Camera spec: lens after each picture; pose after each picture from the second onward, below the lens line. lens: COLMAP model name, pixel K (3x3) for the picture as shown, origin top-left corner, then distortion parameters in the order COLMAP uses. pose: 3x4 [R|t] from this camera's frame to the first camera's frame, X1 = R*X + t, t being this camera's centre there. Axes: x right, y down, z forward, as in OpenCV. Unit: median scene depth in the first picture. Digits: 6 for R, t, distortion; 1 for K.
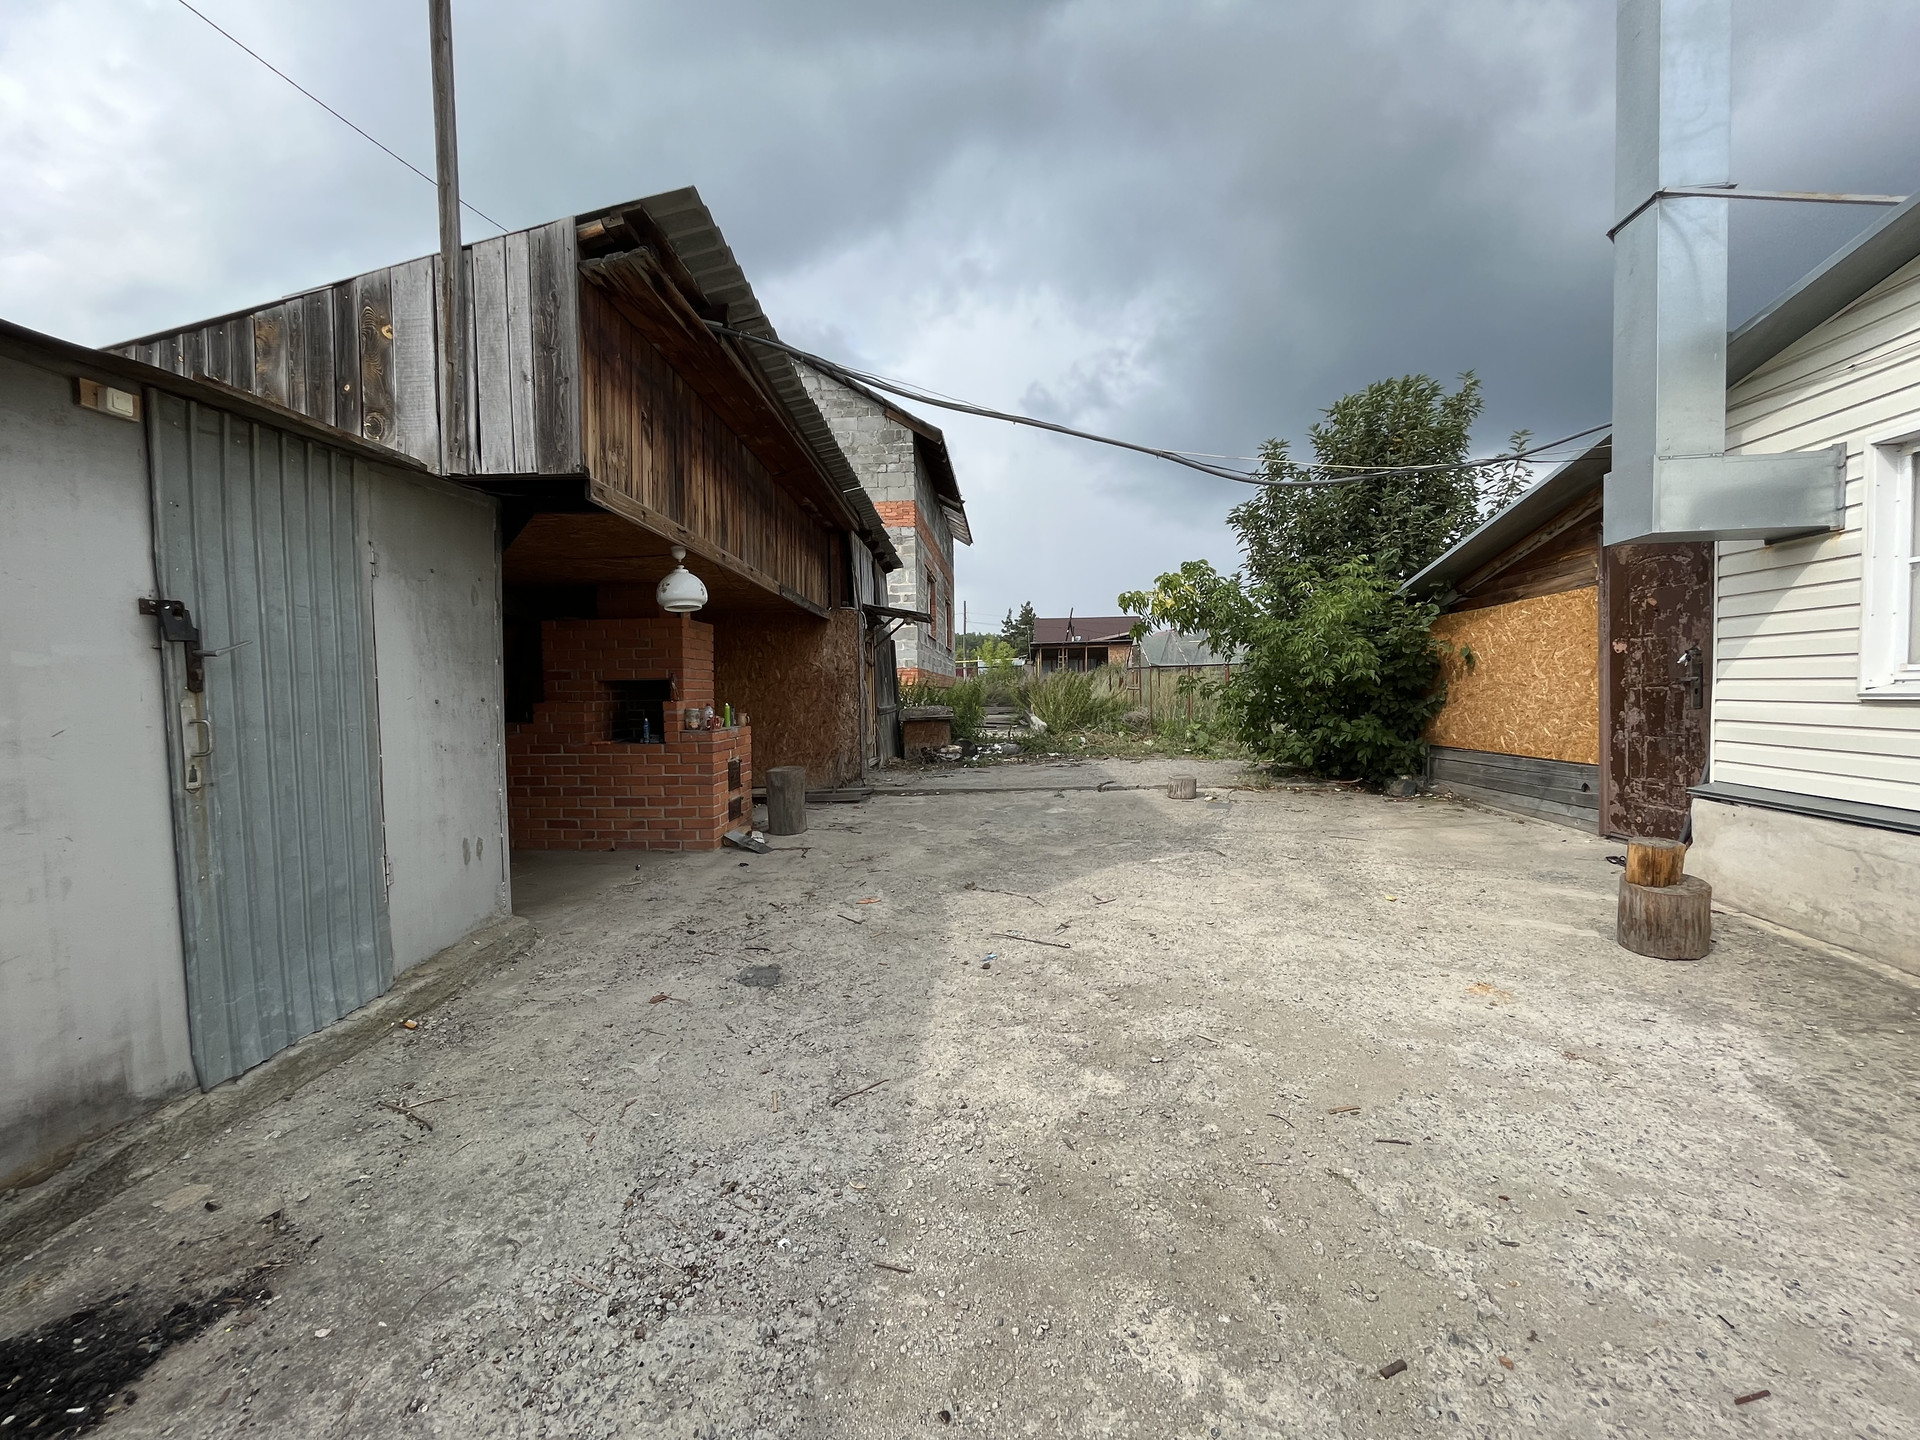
lens RADIAL K [[774.0, 0, 958.5], [0, 774.0, 719.6], [0, 0, 1]] dist [-0.002120, -0.000079]
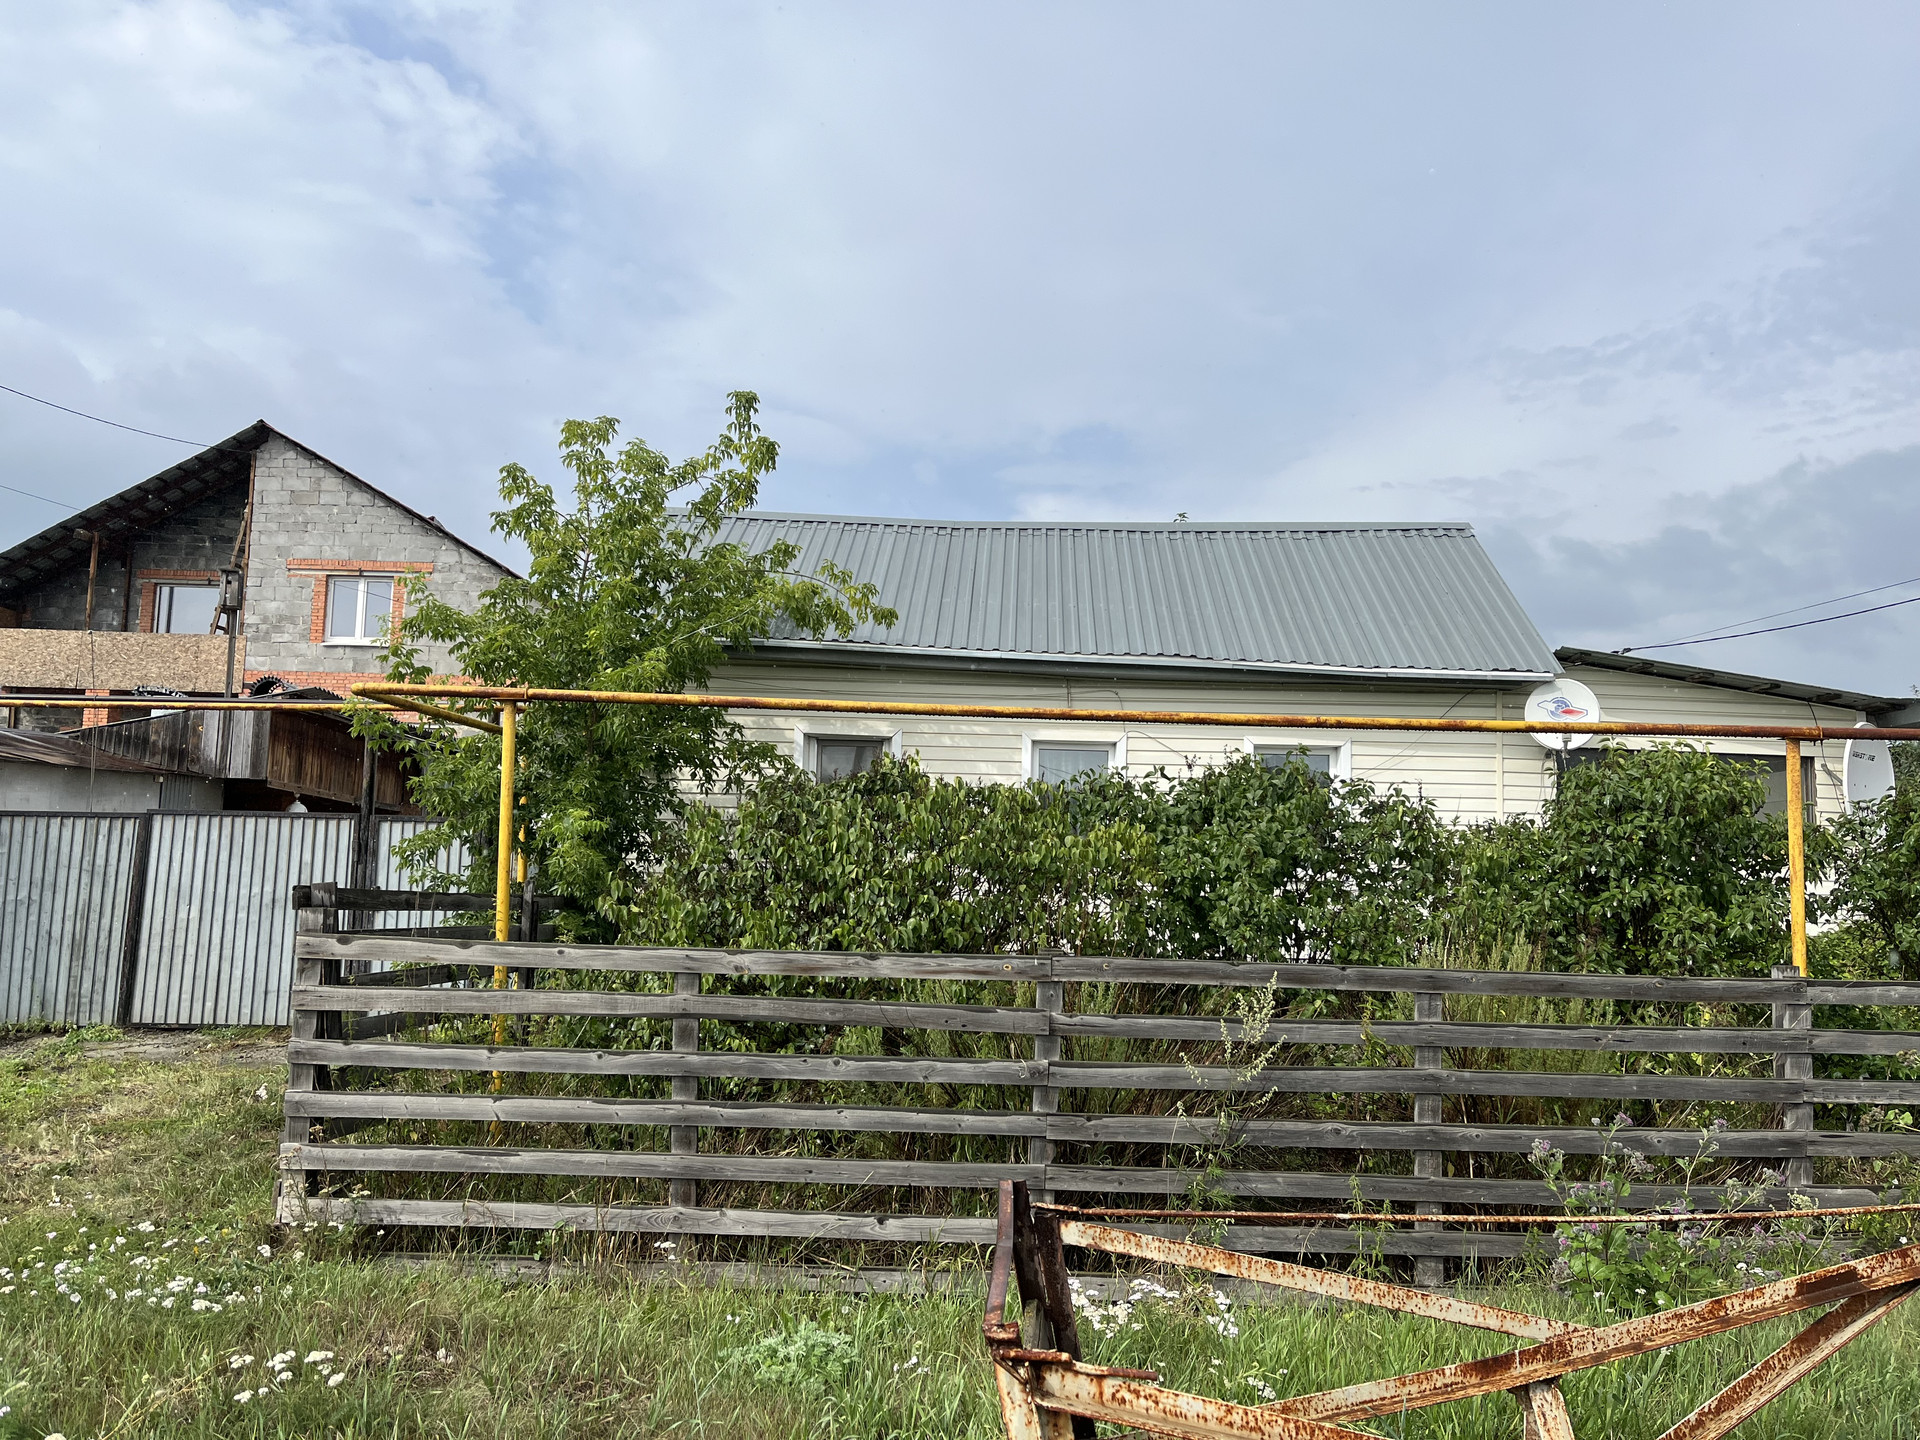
lens RADIAL K [[1457.2, 0, 956.2], [0, 1457.2, 715.1], [0, 0, 1]] dist [0.061778, -0.061501]
pose [[0.994983, 0.052113, 0.085401, 1.485519], [-0.038275, 0.986962, -0.156335, 0.196797], [-0.092435, 0.152282, 0.984005, -4.349787]]
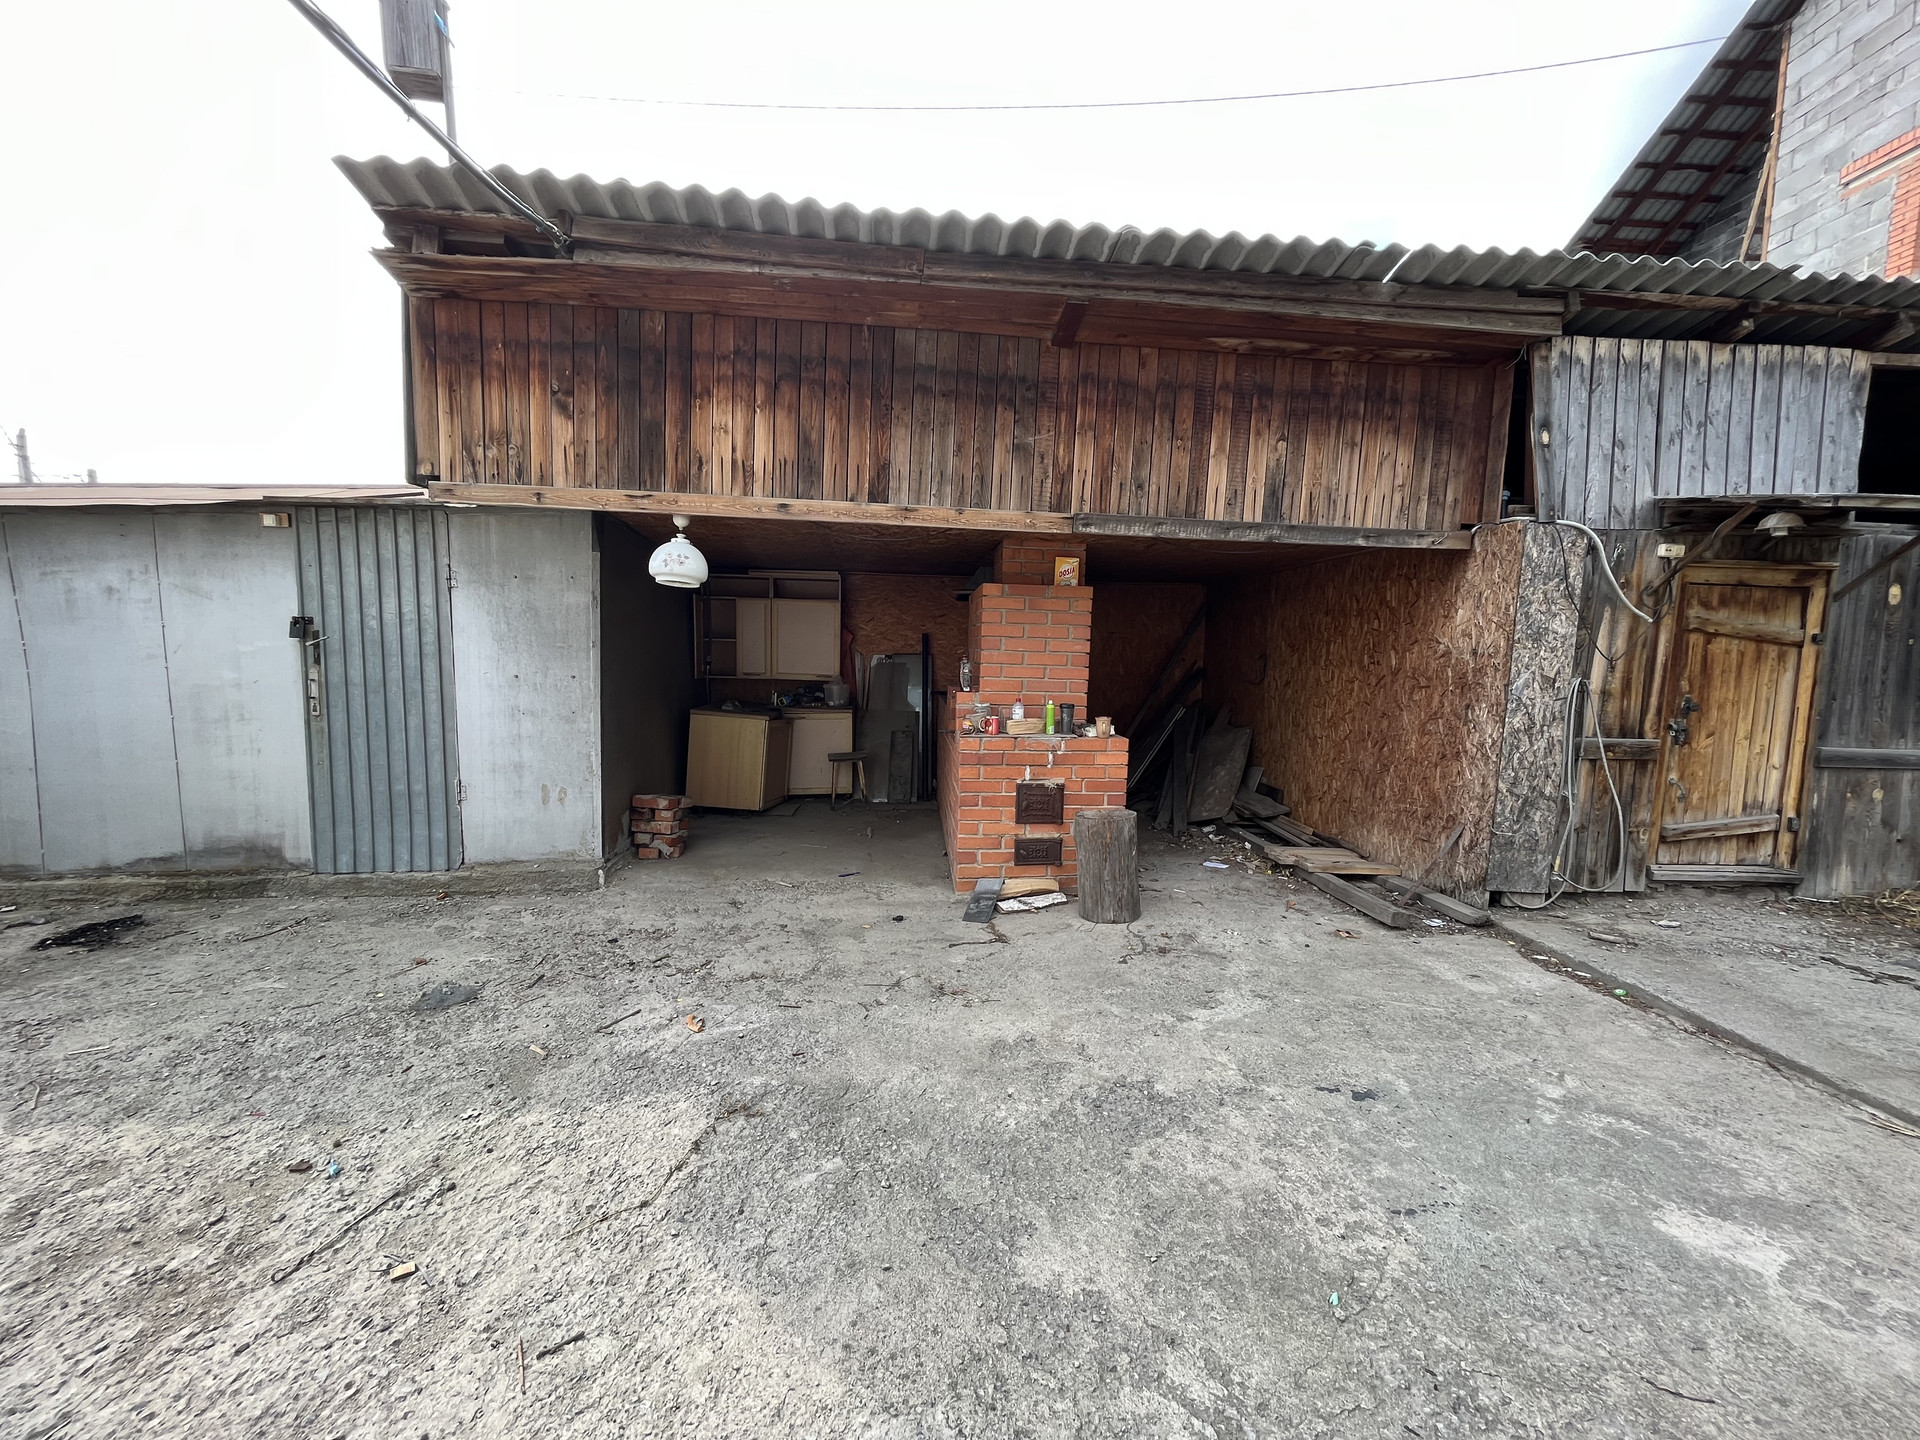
lens RADIAL K [[774.0, 0, 954.0], [0, 774.0, 720.2], [0, 0, 1]] dist [-0.002120, -0.000079]
pose [[0.112106, 0.106753, -0.987945, 0.690061], [-0.063505, 0.992950, 0.100087, -0.122870], [0.991665, 0.051519, 0.118095, 1.512357]]
